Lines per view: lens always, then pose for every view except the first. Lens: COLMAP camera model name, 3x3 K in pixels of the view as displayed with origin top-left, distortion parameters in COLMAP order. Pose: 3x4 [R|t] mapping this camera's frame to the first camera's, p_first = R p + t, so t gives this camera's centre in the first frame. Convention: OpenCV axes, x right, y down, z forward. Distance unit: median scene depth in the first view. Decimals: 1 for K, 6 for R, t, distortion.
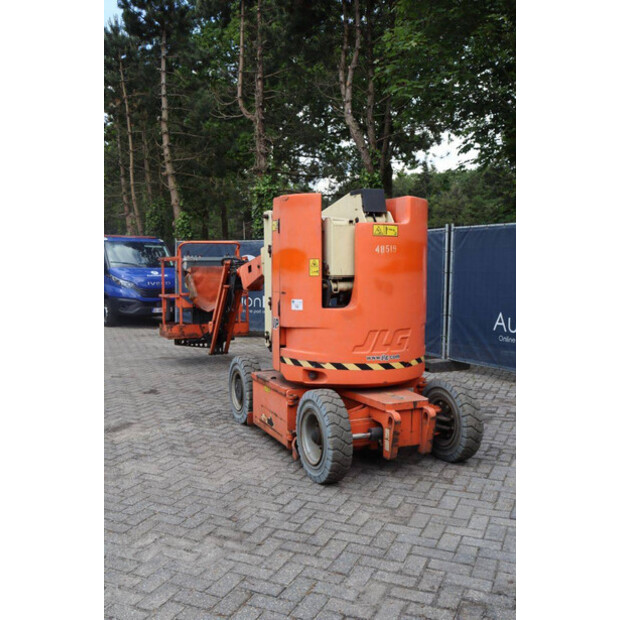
lens RADIAL K [[621.8, 0, 306.3], [0, 621.8, 310.6], [0, 0, 1]] dist [-0.071391, 0.000000]
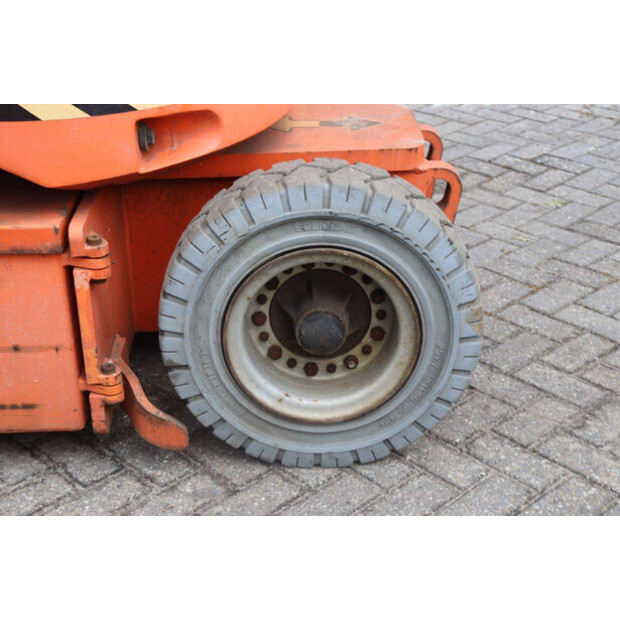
lens RADIAL K [[1002.8, 0, 309.6], [0, 1002.8, 308.4], [0, 0, 1]] dist [0.020495, 0.000000]
pose [[0.383597, -0.425616, 0.819576, -0.340841], [0.080886, 0.899540, 0.429285, -0.005419], [-0.919952, -0.098380, 0.379487, 0.785053]]
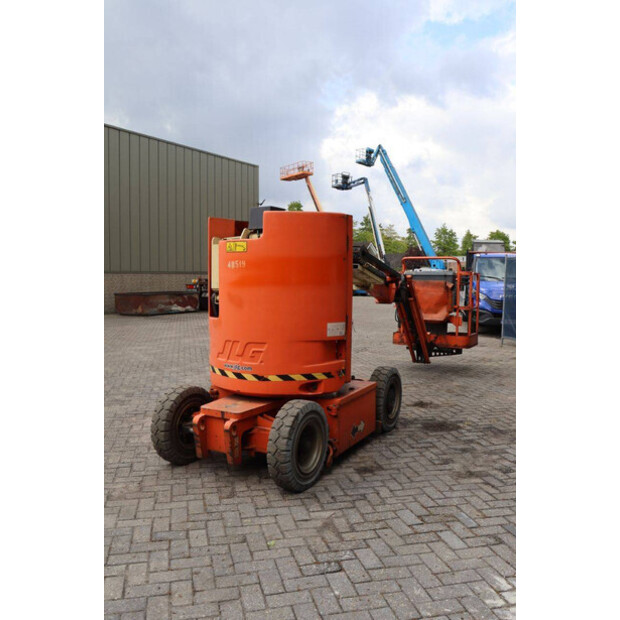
lens RADIAL K [[553.4, 0, 307.5], [0, 553.4, 312.9], [0, 0, 1]] dist [-0.107179, 0.034303]
pose [[0.600627, 0.057475, -0.797461, 0.931852], [-0.066335, 0.997556, 0.021934, -0.044618], [0.796773, 0.039725, 0.602972, 0.522220]]
